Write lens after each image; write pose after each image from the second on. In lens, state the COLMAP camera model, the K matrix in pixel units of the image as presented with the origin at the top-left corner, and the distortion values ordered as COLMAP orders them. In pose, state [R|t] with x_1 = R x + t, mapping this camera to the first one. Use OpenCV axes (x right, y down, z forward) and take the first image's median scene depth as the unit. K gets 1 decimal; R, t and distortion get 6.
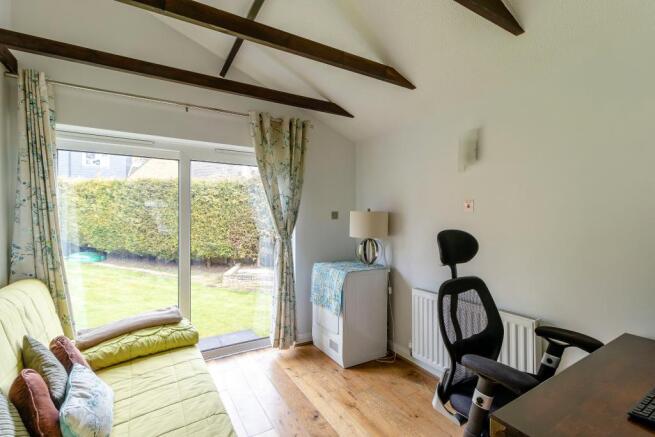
lens RADIAL K [[306.9, 0, 334.0], [0, 306.9, 216.8], [0, 0, 1]] dist [0.000198, 0.000484]
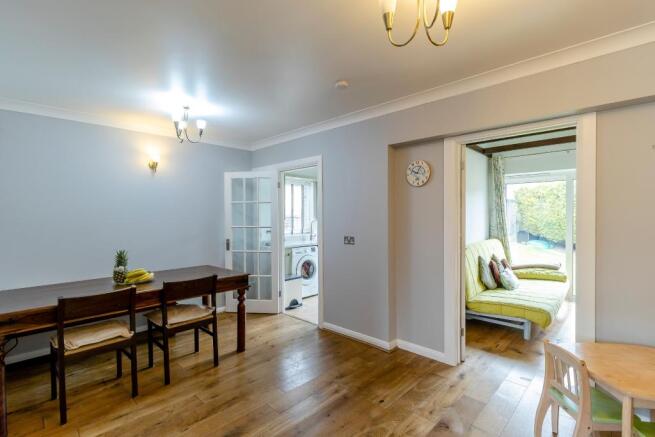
lens RADIAL K [[306.9, 0, 334.0], [0, 306.9, 216.8], [0, 0, 1]] dist [0.000198, 0.000484]
pose [[0.271333, 0.005691, -0.962469, 0.983350], [0.009231, 0.999921, 0.008515, -0.012972], [0.962441, -0.011195, 0.271259, -0.882413]]
